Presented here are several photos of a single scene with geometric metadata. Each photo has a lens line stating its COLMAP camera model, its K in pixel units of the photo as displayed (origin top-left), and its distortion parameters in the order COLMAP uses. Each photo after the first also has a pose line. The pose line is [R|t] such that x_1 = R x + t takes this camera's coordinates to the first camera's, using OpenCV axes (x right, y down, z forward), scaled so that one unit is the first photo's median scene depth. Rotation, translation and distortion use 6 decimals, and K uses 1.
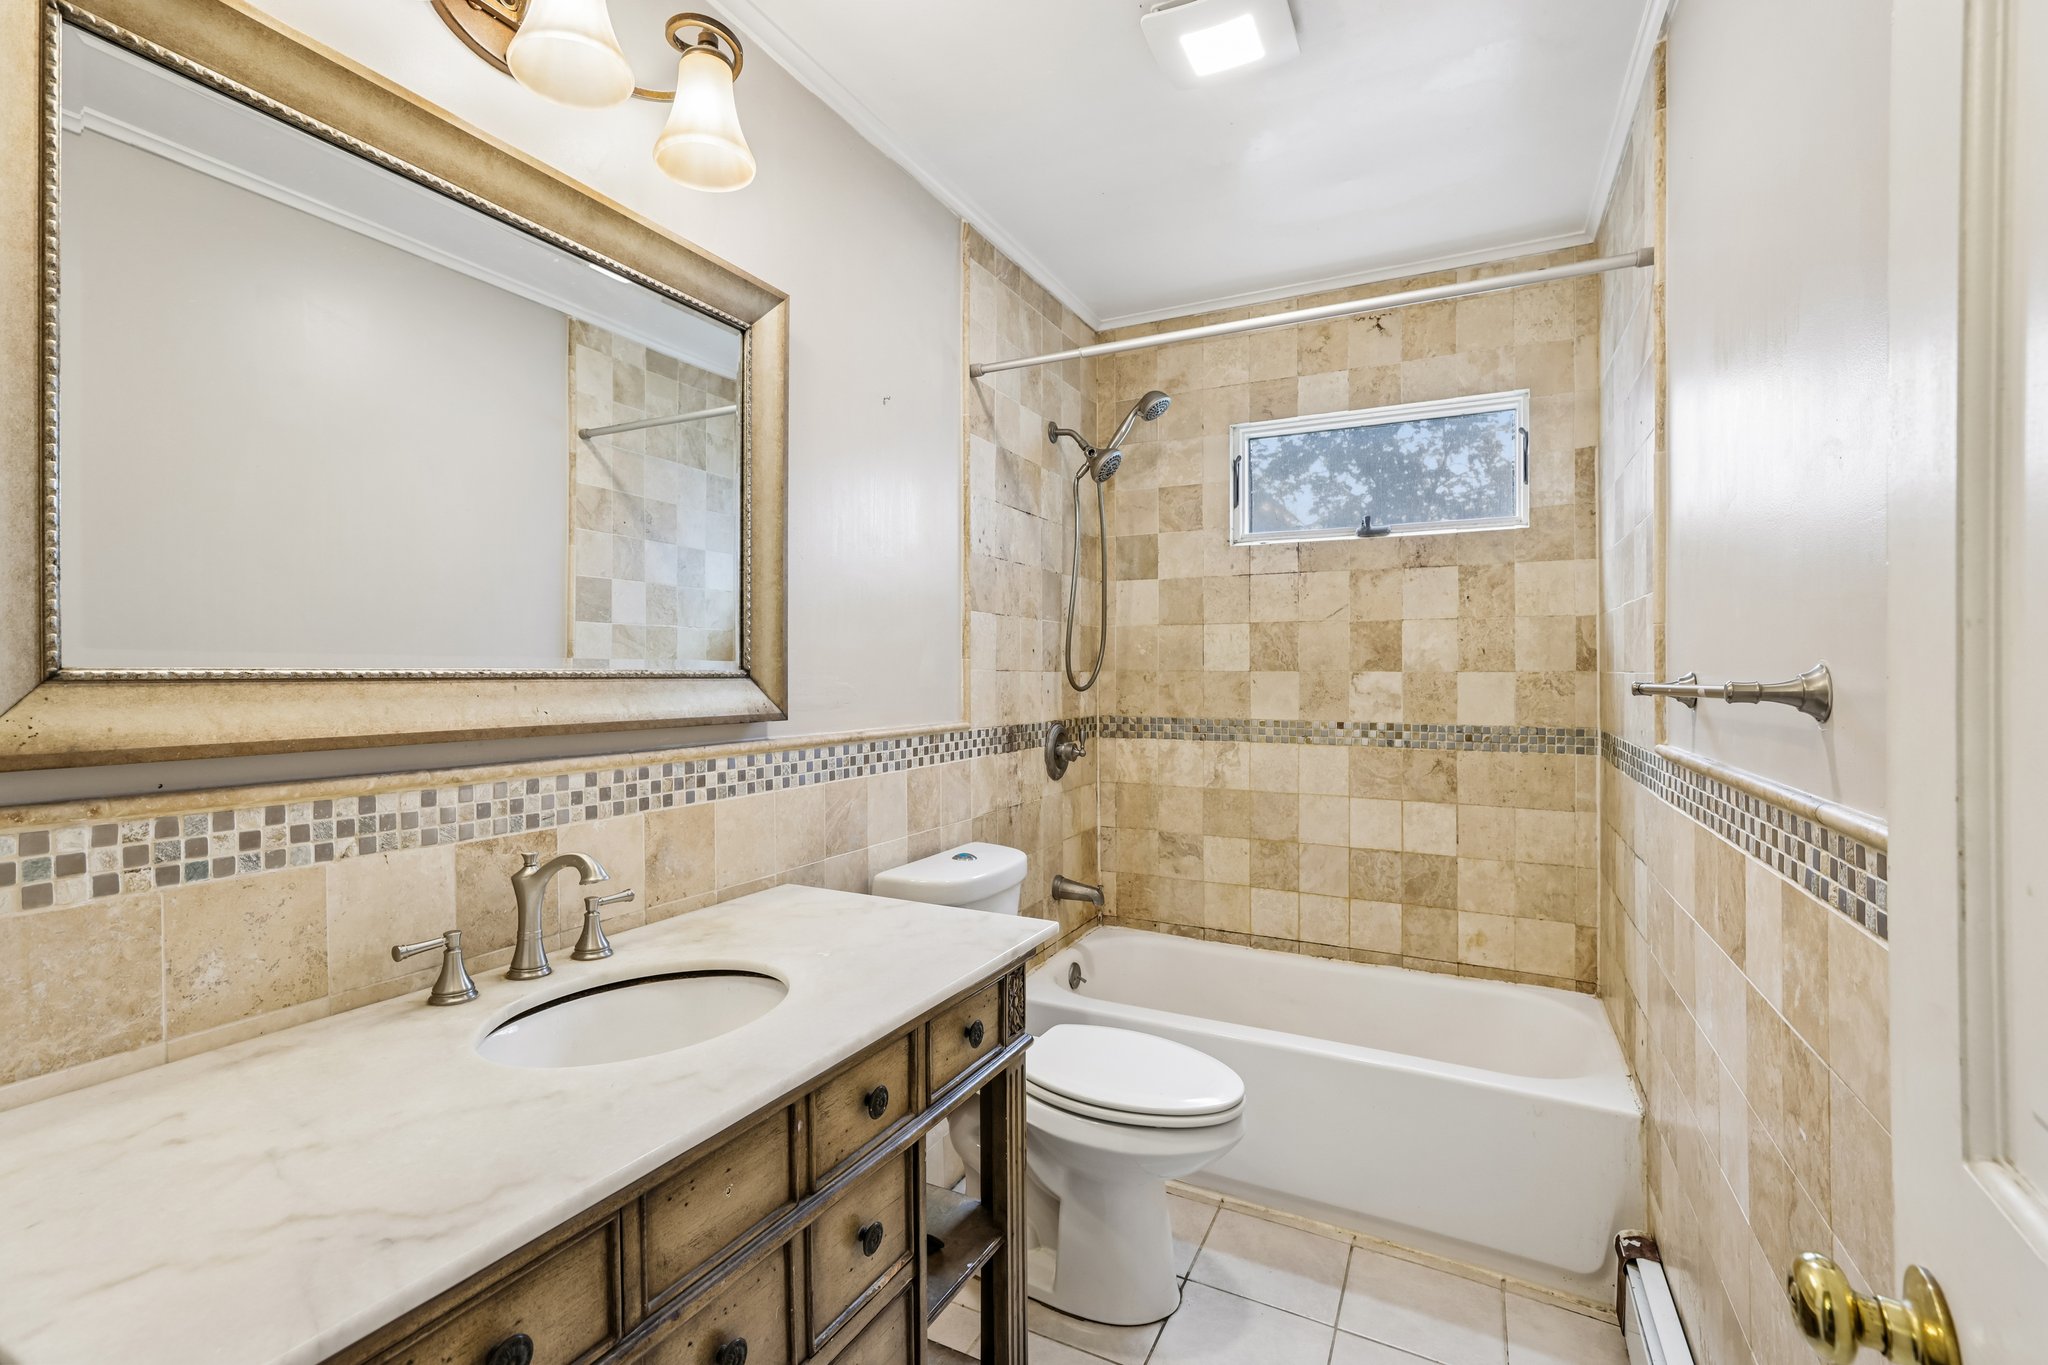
lens RADIAL K [[945.1, 0, 1019.4], [0, 945.1, 677.3], [0, 0, 1]] dist [-0.026238, 0.004894]
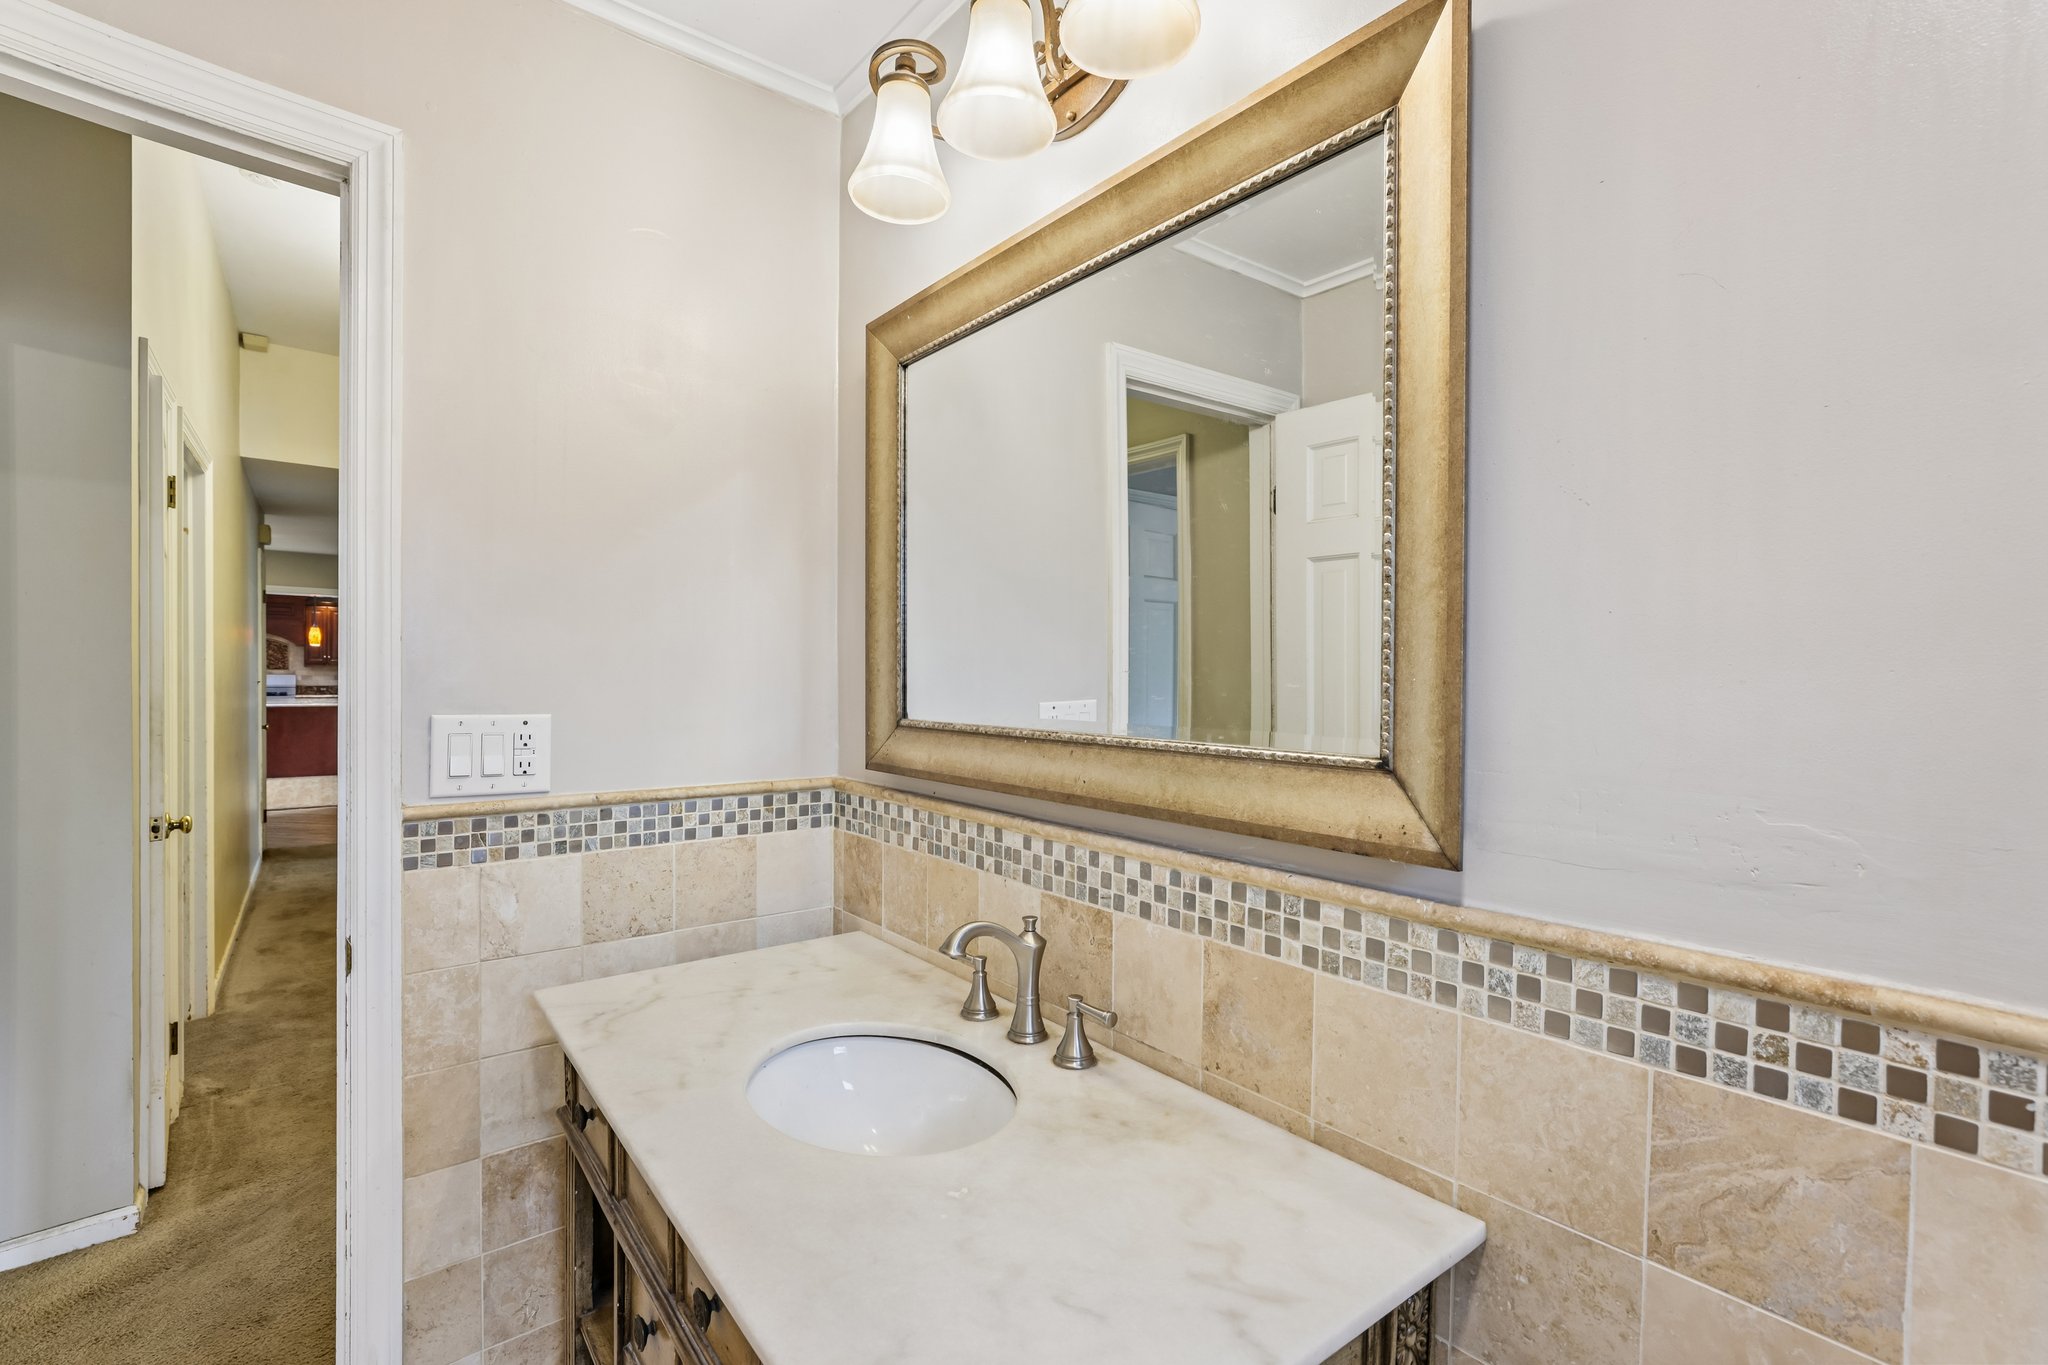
lens RADIAL K [[945.1, 0, 1005.8], [0, 945.1, 686.9], [0, 0, 1]] dist [-0.026238, 0.004894]
pose [[-0.449163, 0.009841, -0.893396, 0.329122], [-0.007336, 0.999865, 0.014701, -0.062311], [0.893420, 0.013157, -0.449030, 1.205790]]
